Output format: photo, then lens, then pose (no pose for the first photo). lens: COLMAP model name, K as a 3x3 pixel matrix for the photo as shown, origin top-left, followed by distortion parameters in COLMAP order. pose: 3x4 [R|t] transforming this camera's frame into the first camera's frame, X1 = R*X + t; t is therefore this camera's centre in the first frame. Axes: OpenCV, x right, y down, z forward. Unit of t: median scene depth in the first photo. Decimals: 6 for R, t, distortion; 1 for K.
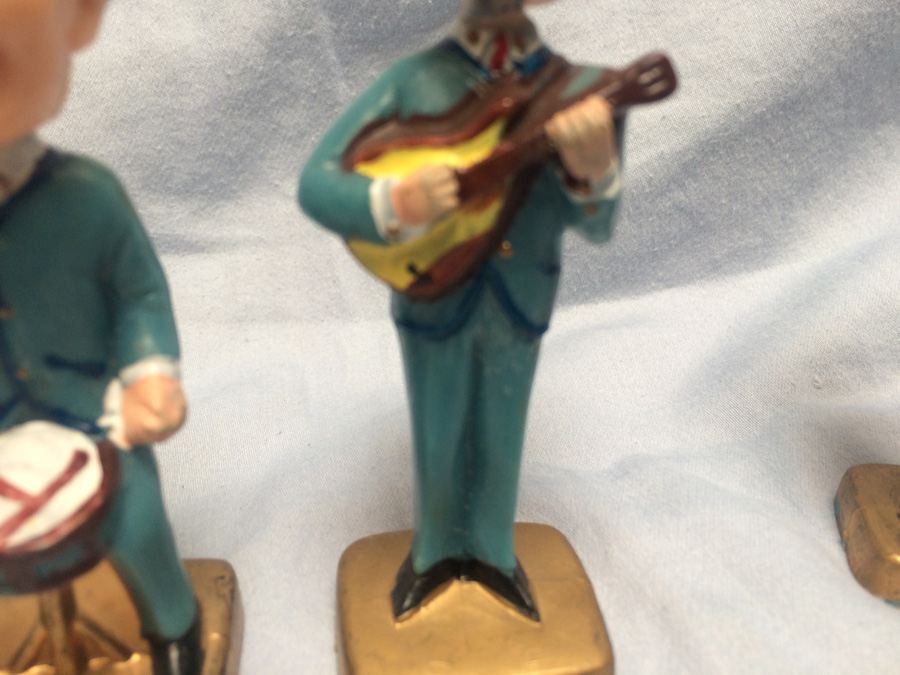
lens RADIAL K [[722.4, 0, 448.3], [0, 722.4, 332.1], [0, 0, 1]] dist [0.041447, -0.073422]
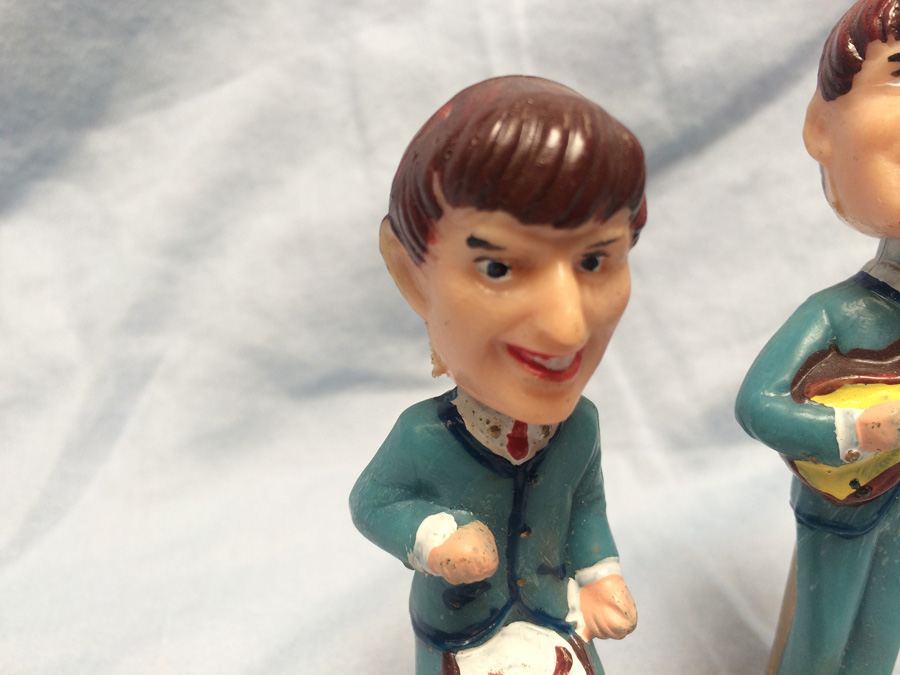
lens RADIAL K [[722.4, 0, 443.7], [0, 722.4, 333.9], [0, 0, 1]] dist [0.041447, -0.073422]
pose [[0.999475, -0.013252, -0.029551, -0.463922], [0.010975, 0.997053, -0.075921, -0.171161], [0.030470, 0.075557, 0.996676, -0.115011]]
